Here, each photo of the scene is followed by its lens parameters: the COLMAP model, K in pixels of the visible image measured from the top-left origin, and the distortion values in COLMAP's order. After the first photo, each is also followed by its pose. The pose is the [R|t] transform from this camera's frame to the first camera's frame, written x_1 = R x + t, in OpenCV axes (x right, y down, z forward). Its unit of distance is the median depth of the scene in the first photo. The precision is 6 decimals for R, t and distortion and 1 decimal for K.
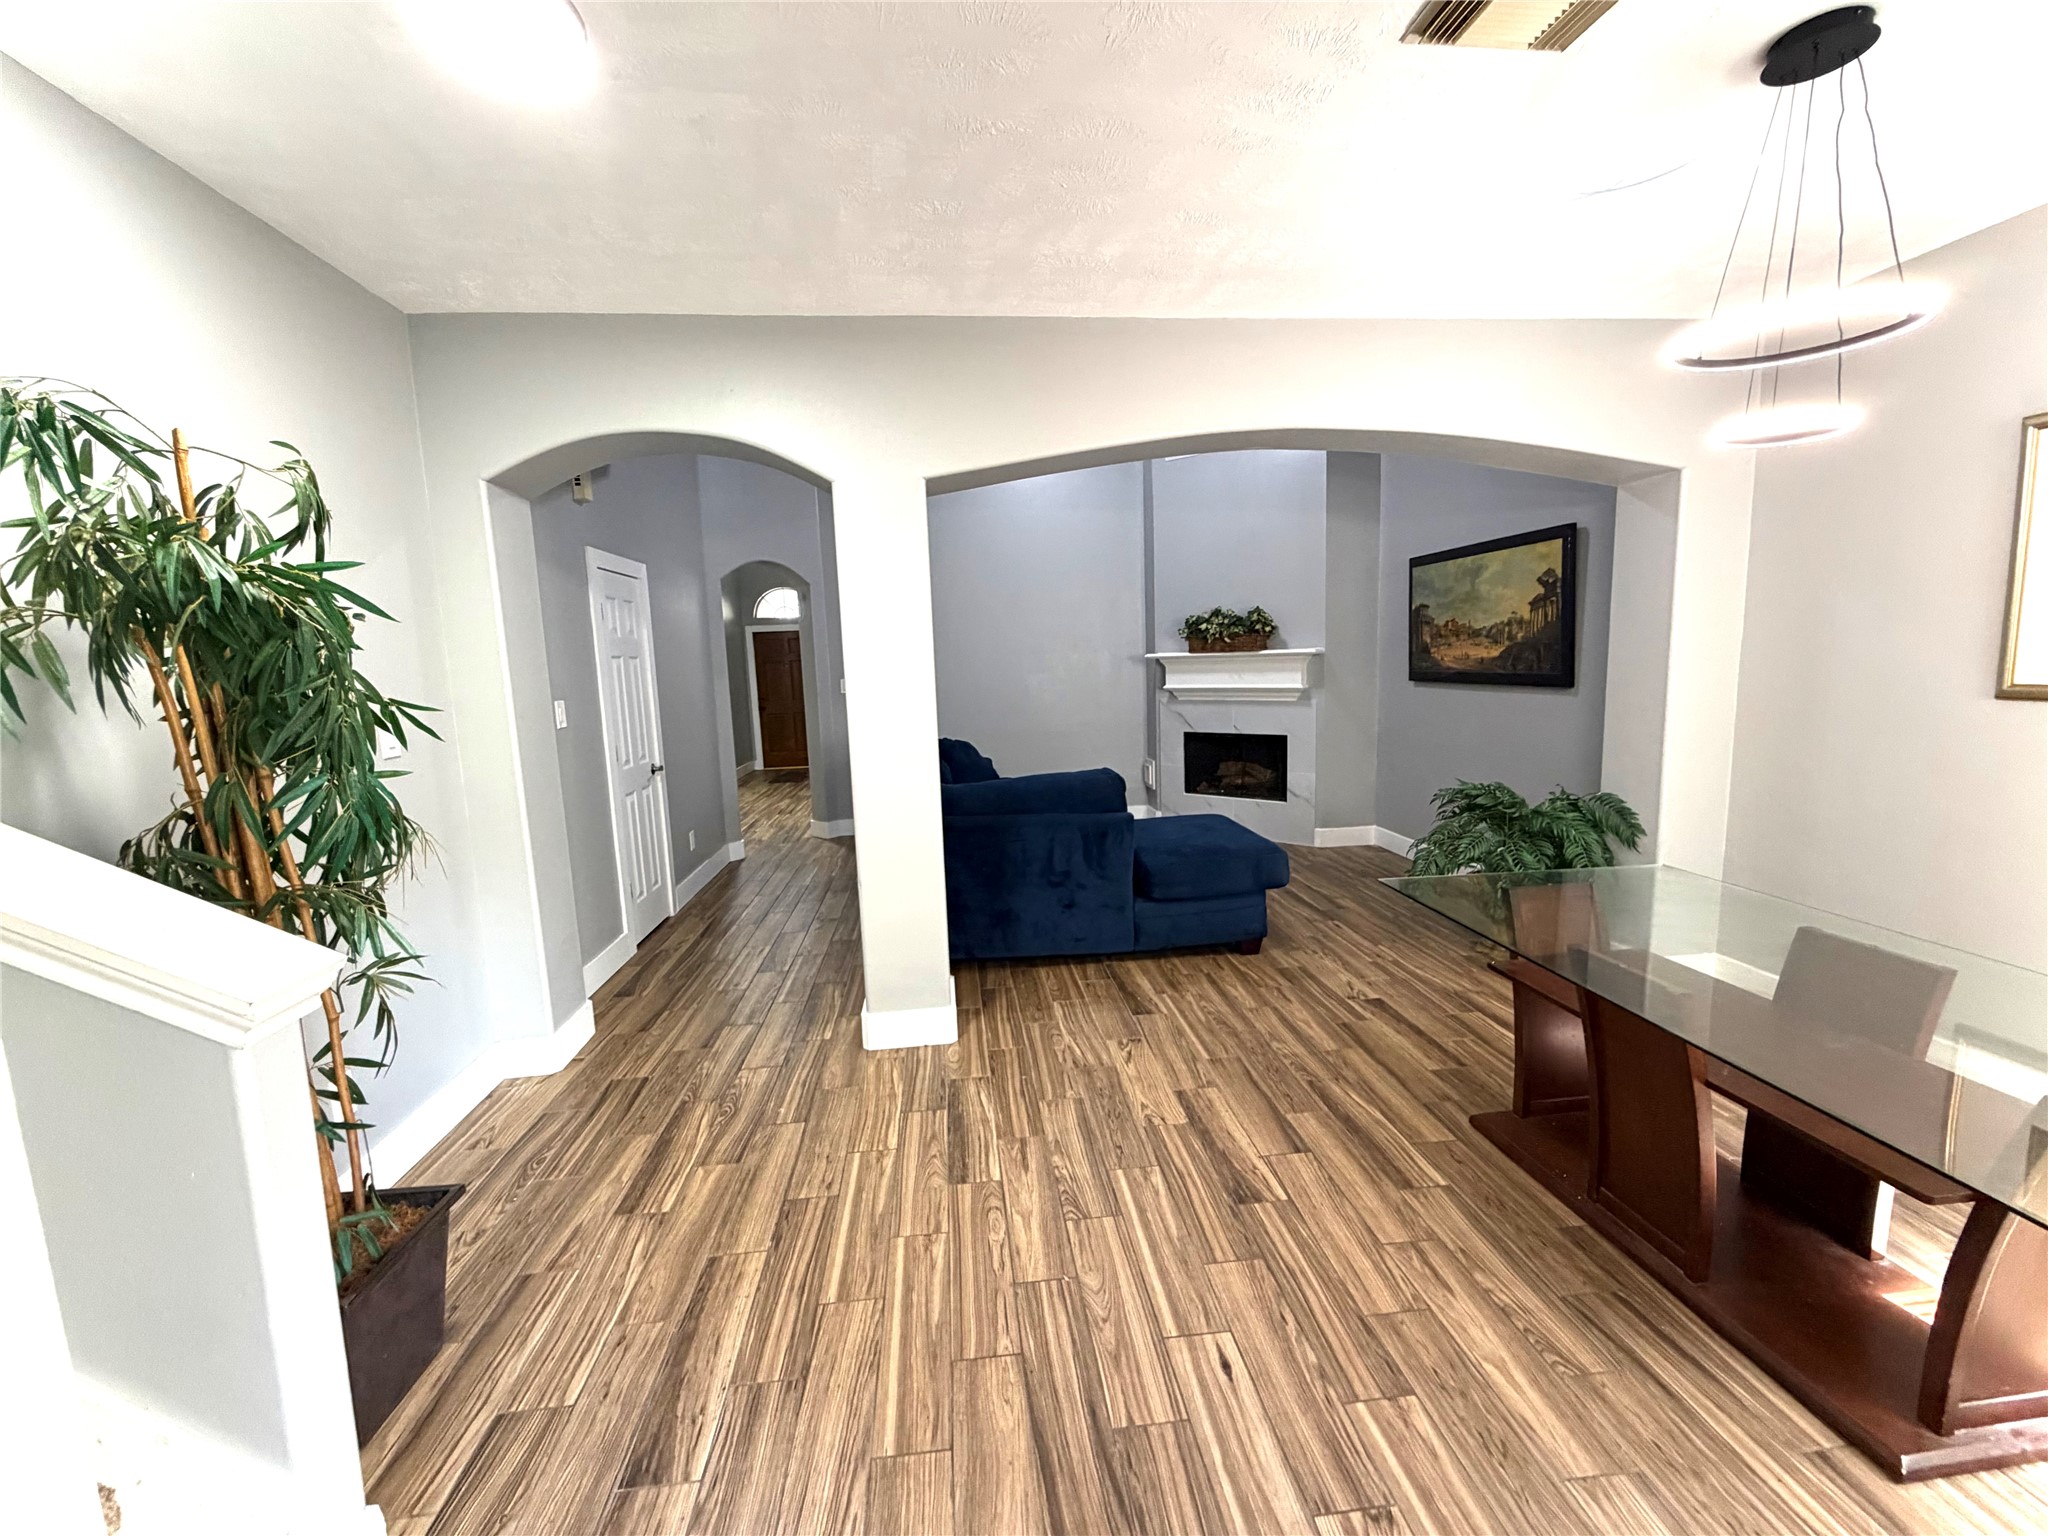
lens RADIAL K [[814.5, 0, 1016.8], [0, 814.5, 766.6], [0, 0, 1]] dist [-0.000372, 0.000347]
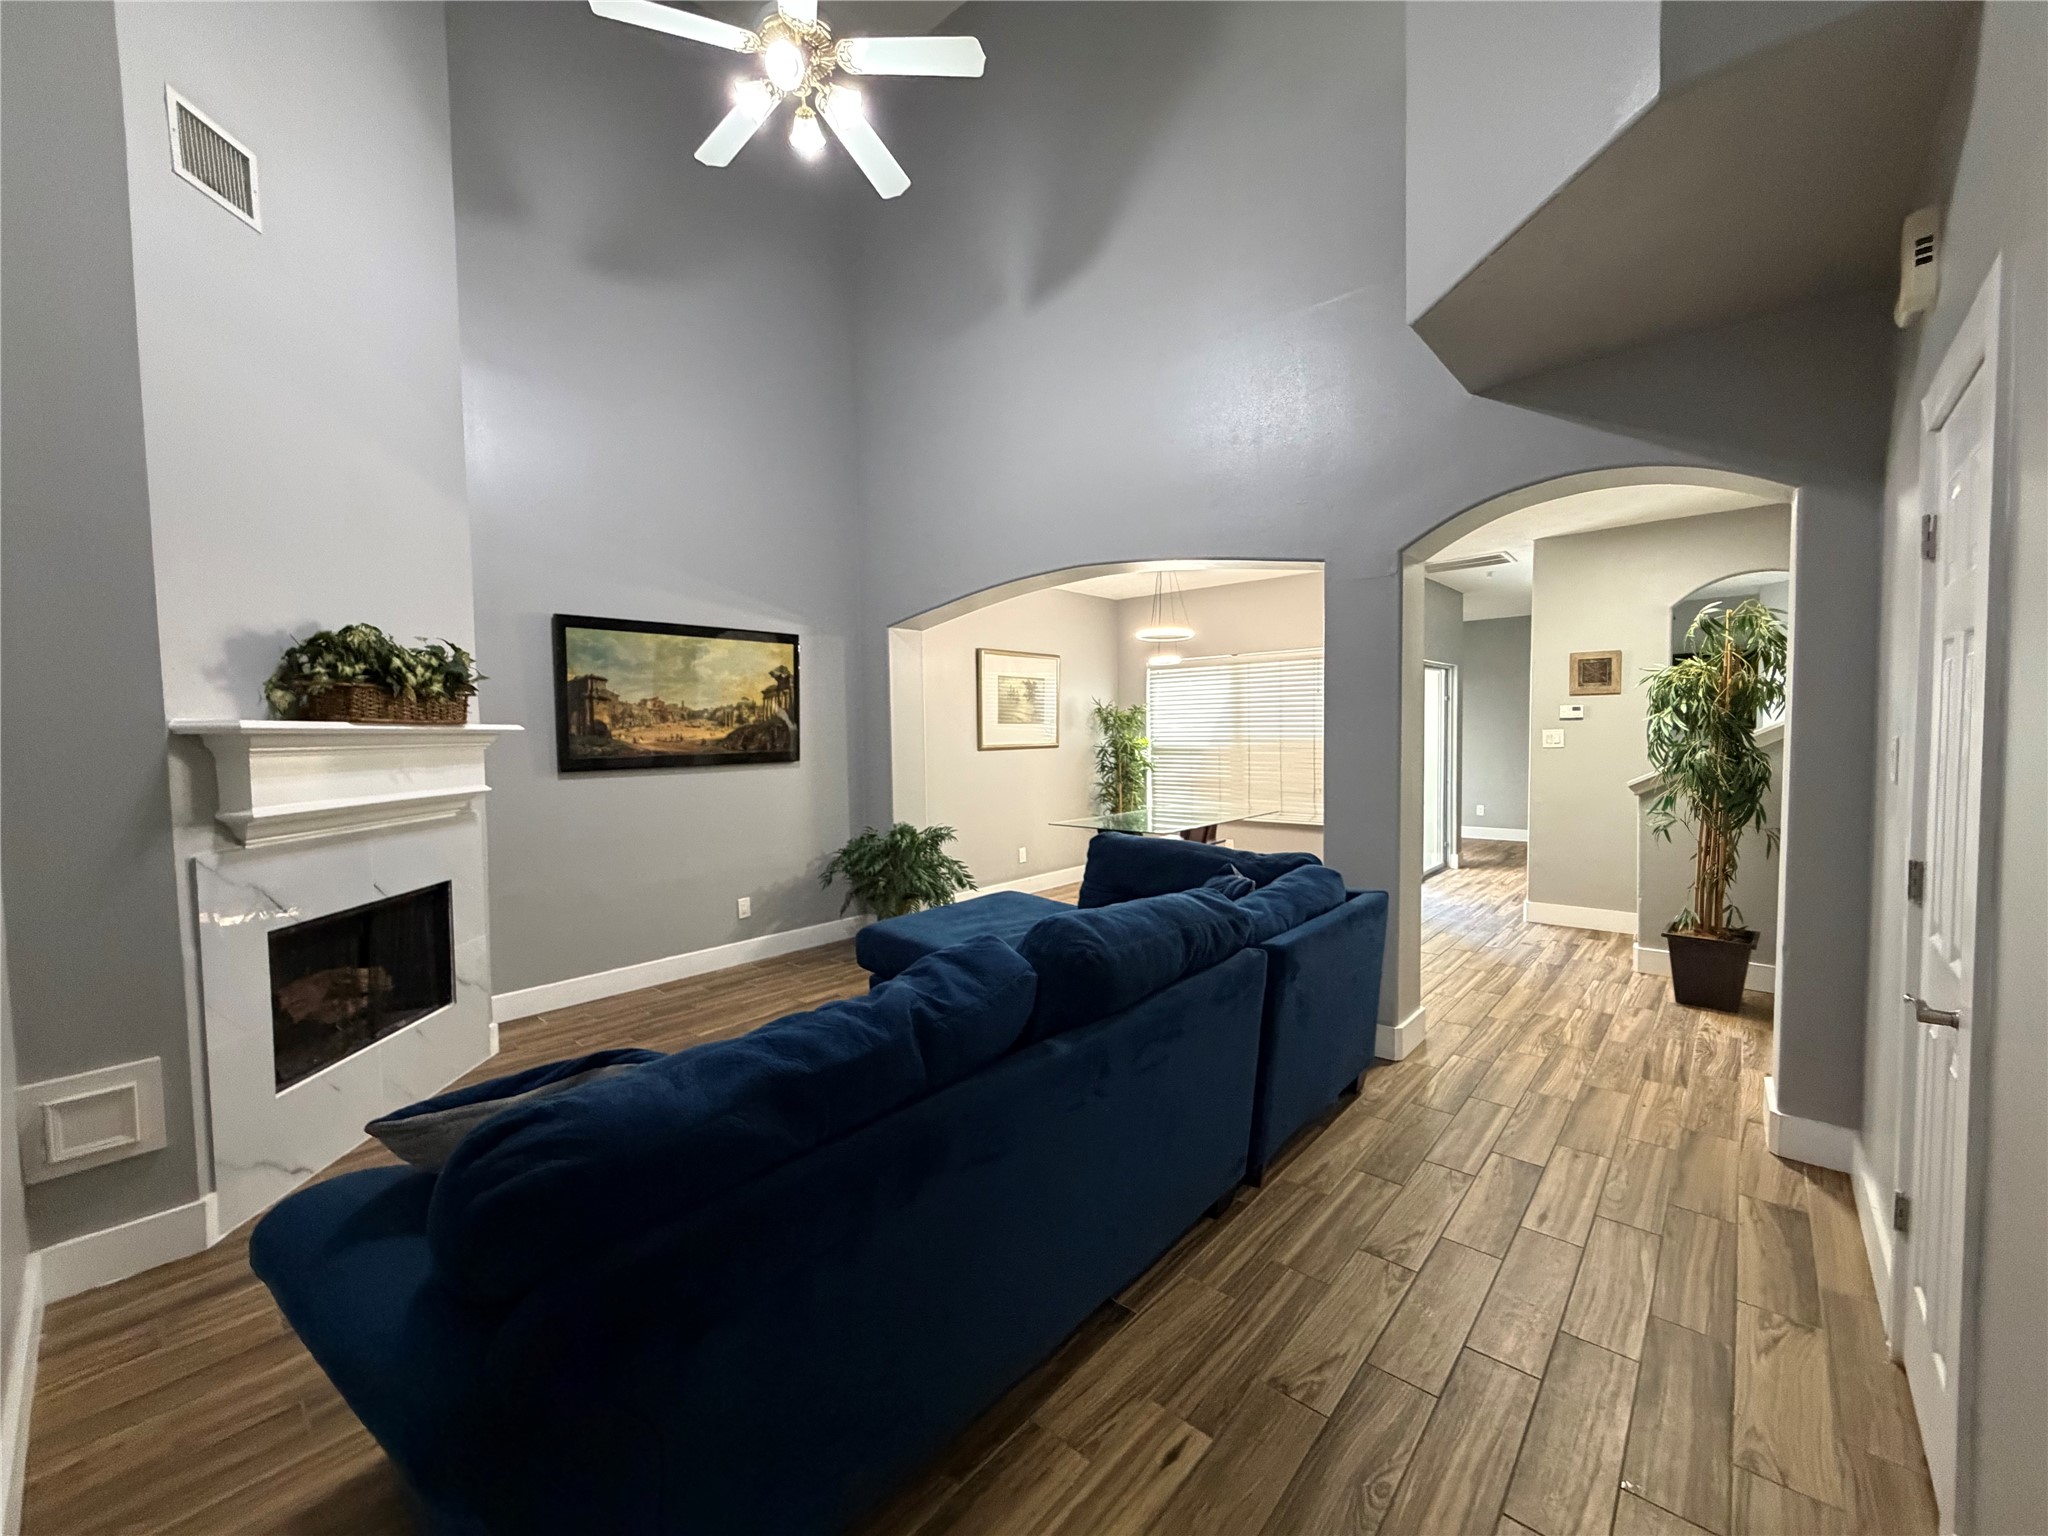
lens RADIAL K [[814.5, 0, 1016.8], [0, 814.5, 766.6], [0, 0, 1]] dist [-0.000372, 0.000347]
pose [[-0.677607, 0.011418, 0.735336, -0.623775], [0.135582, 0.984680, 0.109648, -0.231377], [-0.722819, 0.173996, -0.668774, 2.040826]]
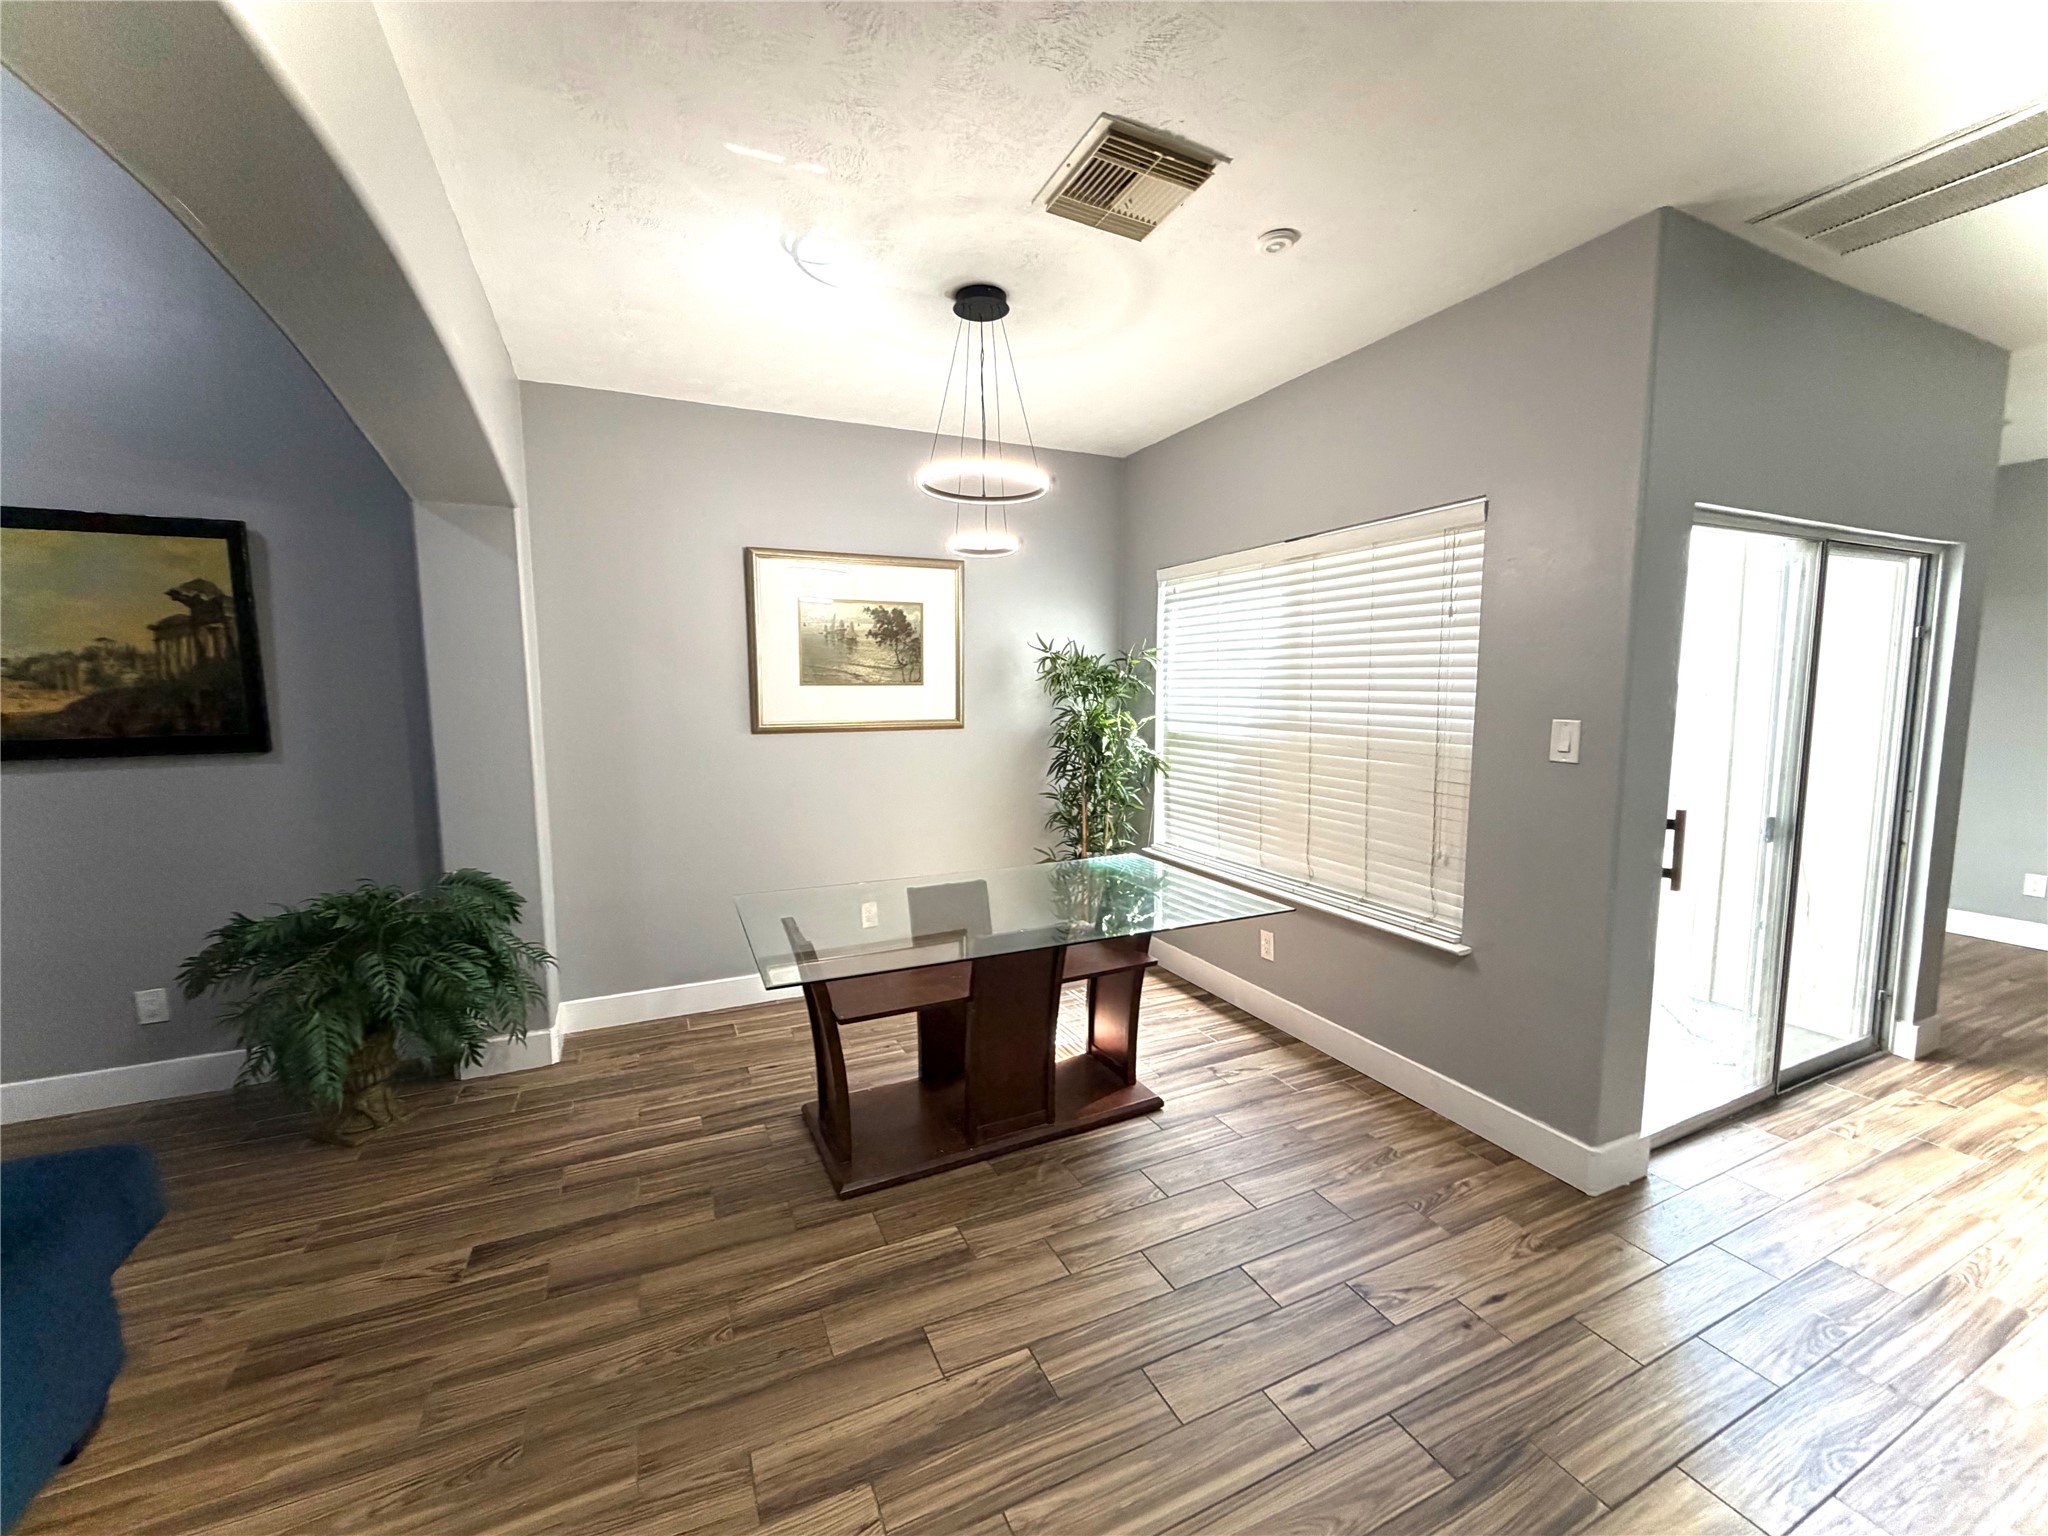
lens RADIAL K [[814.5, 0, 1016.8], [0, 814.5, 766.6], [0, 0, 1]] dist [-0.000372, 0.000347]
pose [[-0.330724, -0.062680, 0.941644, -0.268775], [0.138714, 0.983726, 0.114200, -0.096140], [-0.933477, 0.168388, -0.316648, 0.782098]]
